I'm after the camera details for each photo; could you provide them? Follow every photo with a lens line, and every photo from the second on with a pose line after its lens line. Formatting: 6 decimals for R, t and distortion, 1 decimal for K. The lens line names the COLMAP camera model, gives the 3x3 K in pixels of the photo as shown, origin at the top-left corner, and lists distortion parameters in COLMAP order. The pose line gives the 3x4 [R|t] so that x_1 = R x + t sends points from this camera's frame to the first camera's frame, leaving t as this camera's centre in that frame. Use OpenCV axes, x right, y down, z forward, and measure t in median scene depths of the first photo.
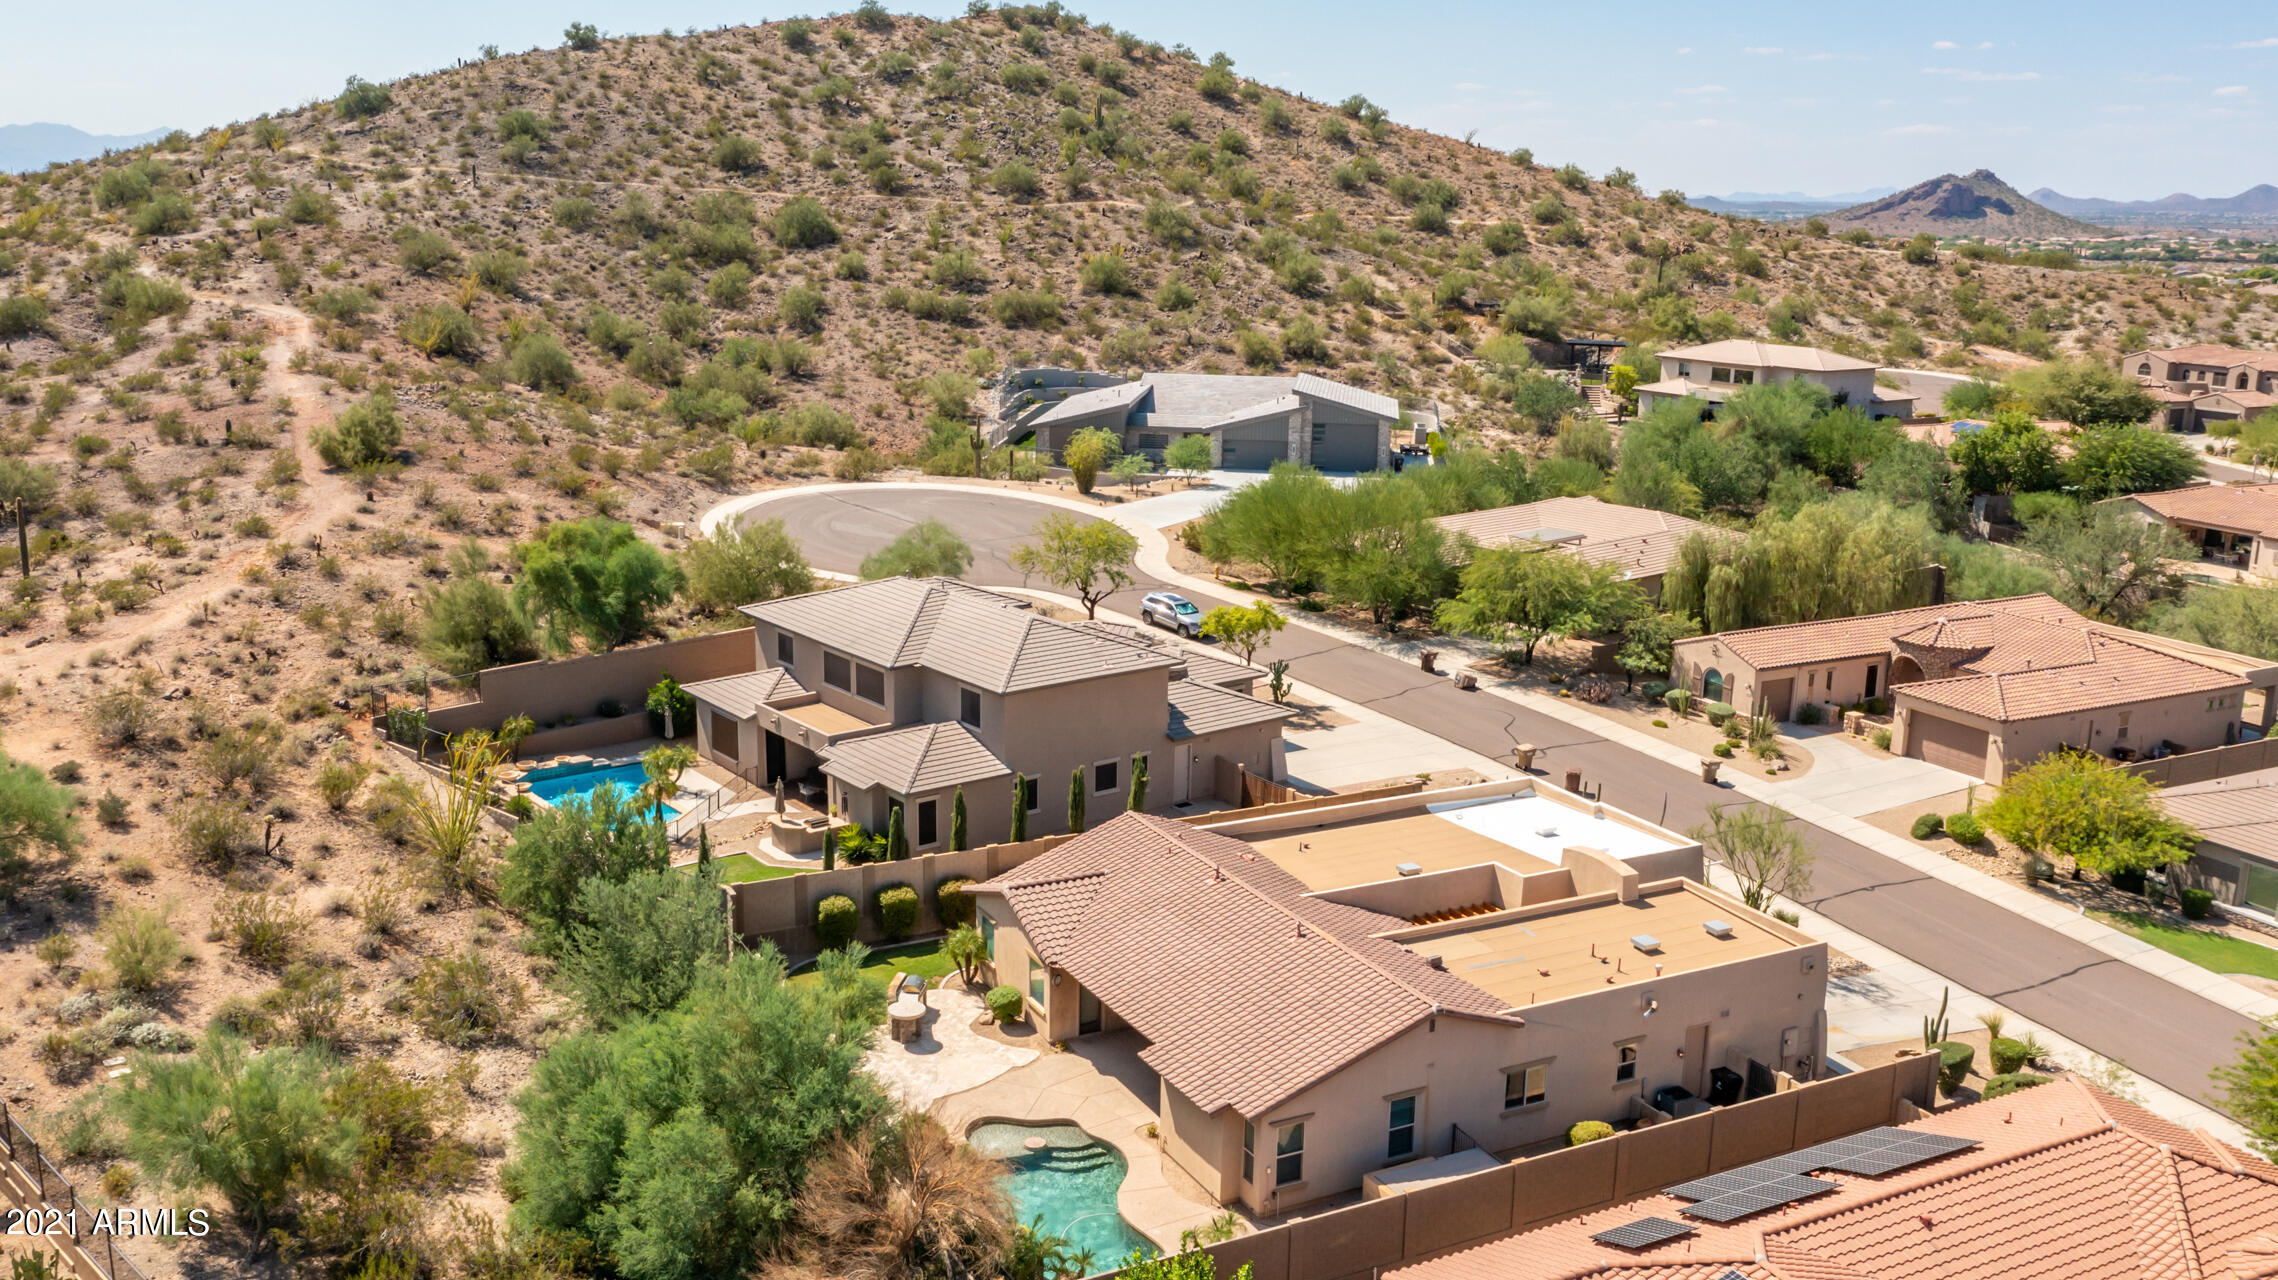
lens RADIAL K [[1924.1, 0, 1139.0], [0, 1924.1, 640.0], [0, 0, 1]] dist [-0.019112, 0.002032]
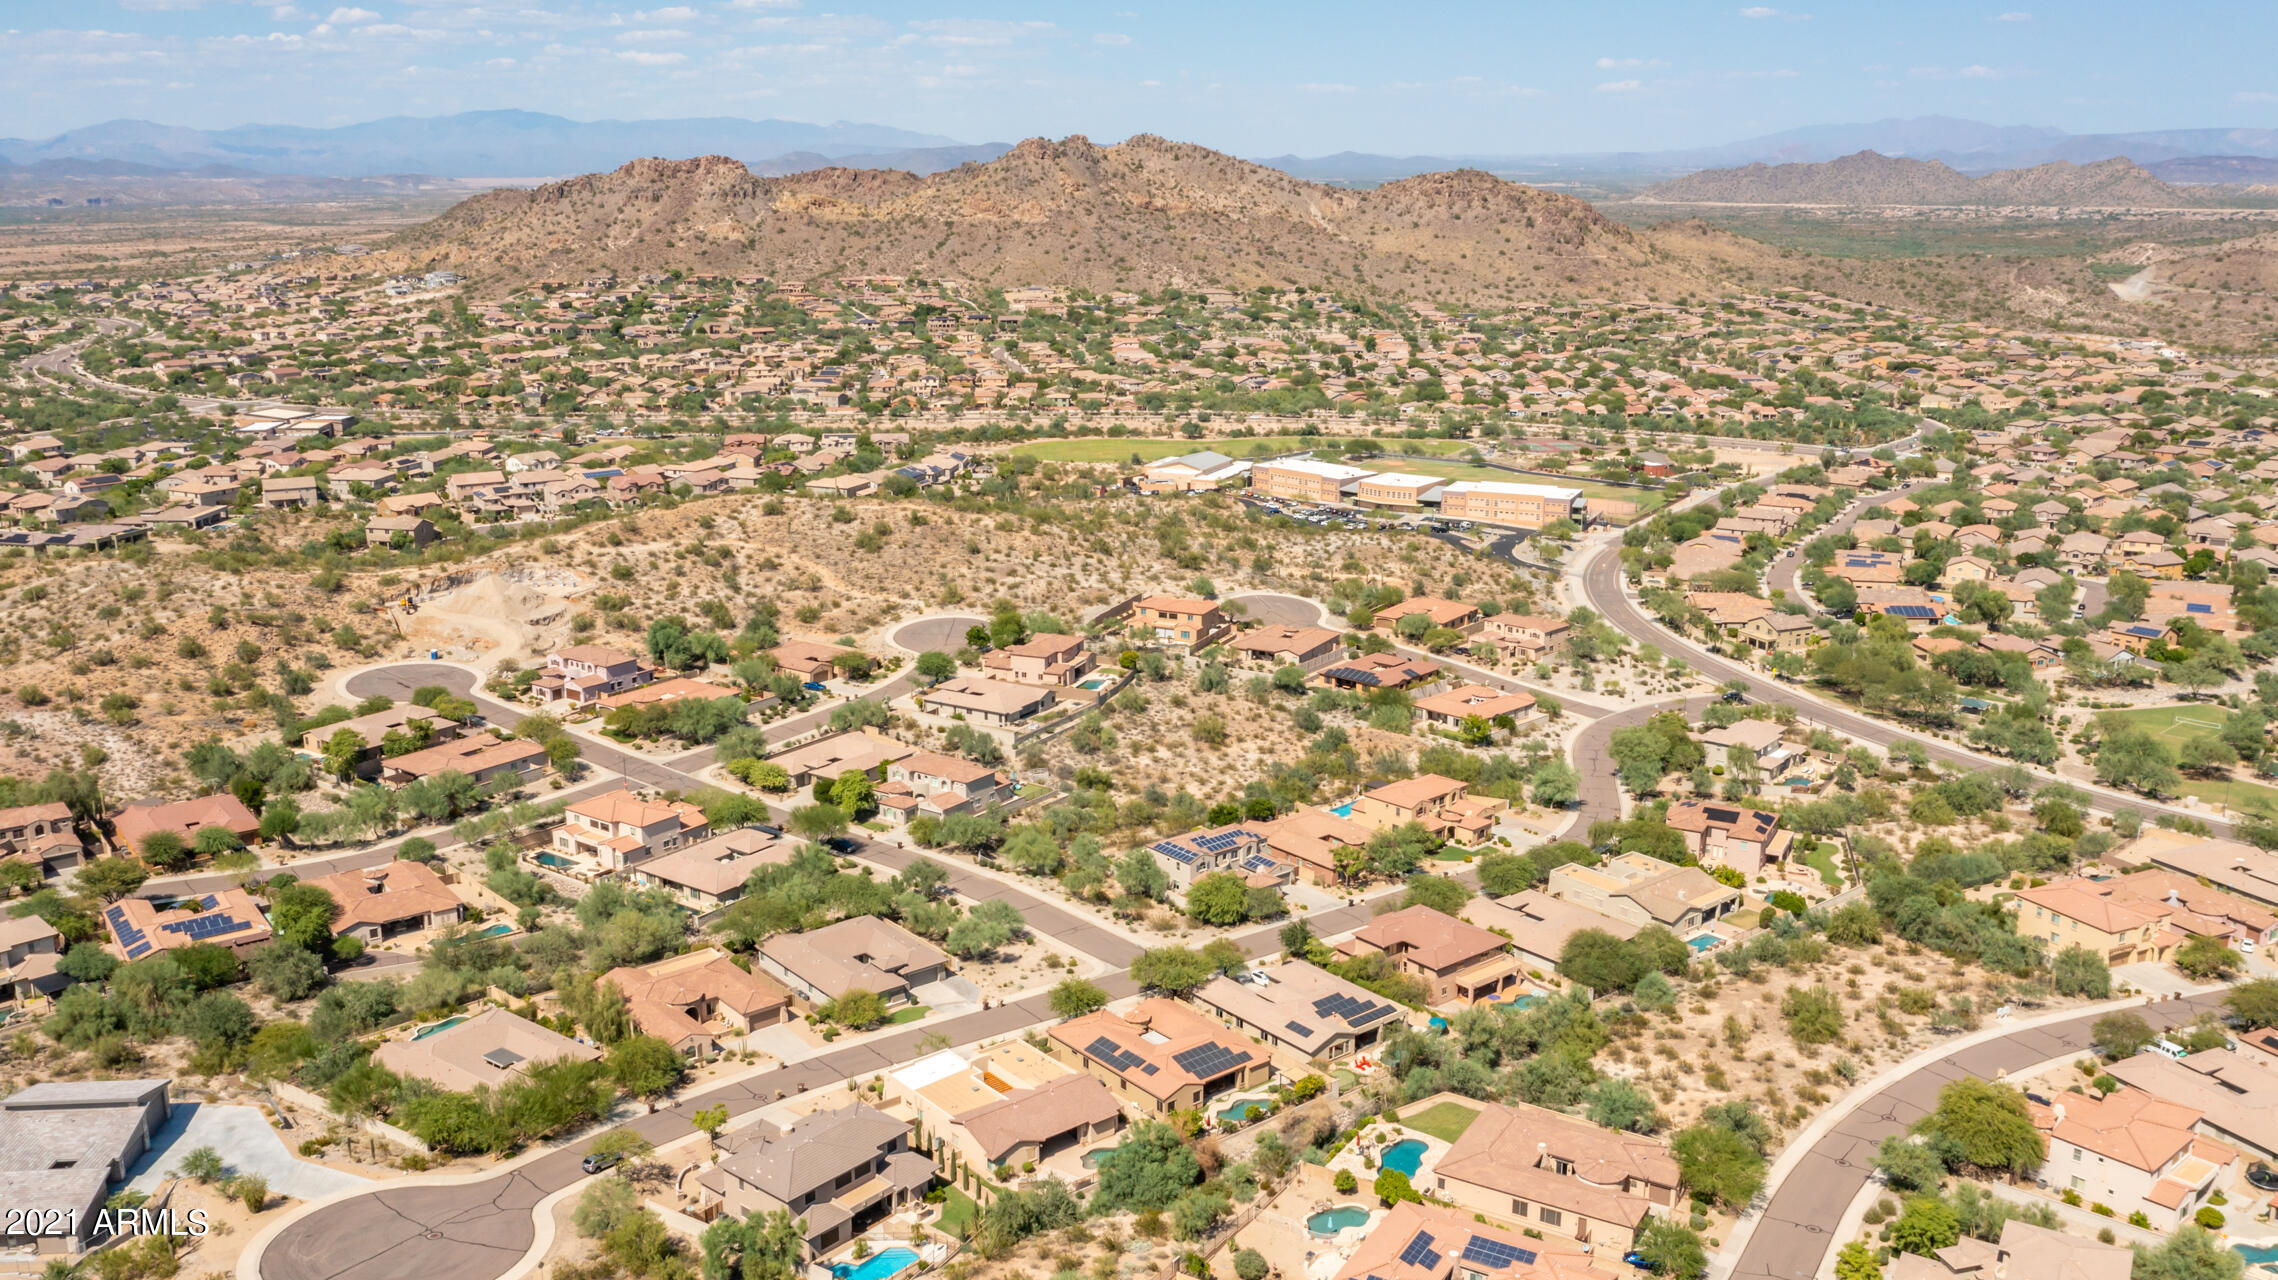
lens RADIAL K [[1850.3, 0, 1139.0], [0, 1850.3, 640.0], [0, 0, 1]] dist [-0.013717, -0.008188]
pose [[-0.206762, -0.254142, 0.944808, -1.613060], [0.218892, 0.929181, 0.297841, -0.879387], [-0.953591, 0.268393, -0.136490, 0.535126]]
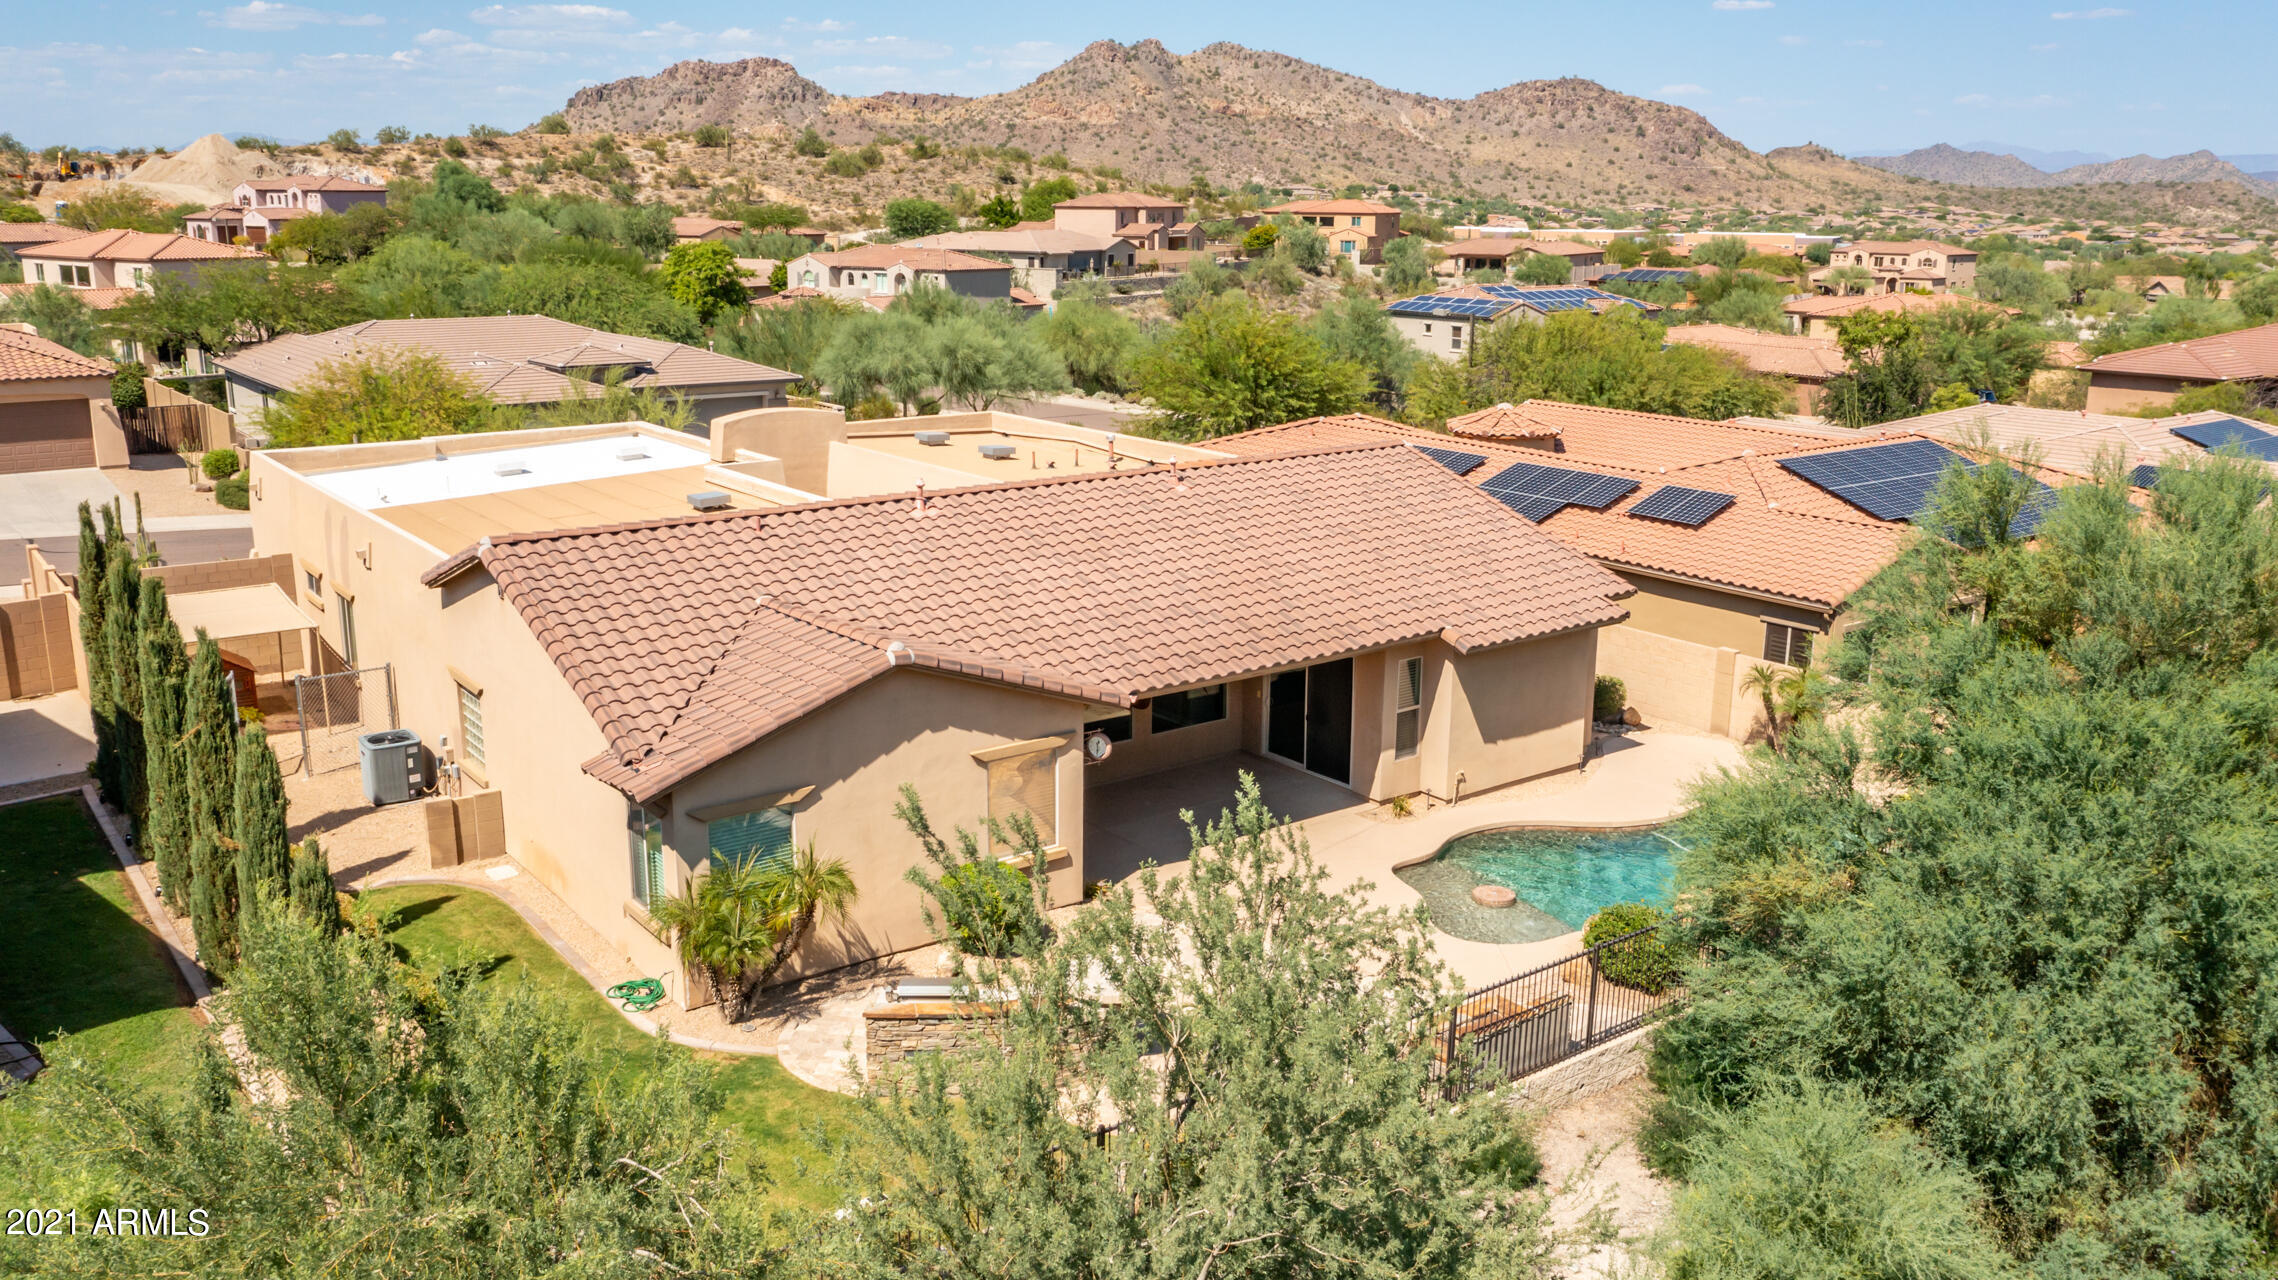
lens RADIAL K [[1784.5, 0, 1141.6], [0, 1784.5, 631.9], [0, 0, 1]] dist [-0.019501, 0.007804]
pose [[-0.173924, -0.250964, 0.952243, -0.222686], [0.211770, 0.934825, 0.285052, 0.018261], [-0.961719, 0.251234, -0.109442, 0.528237]]
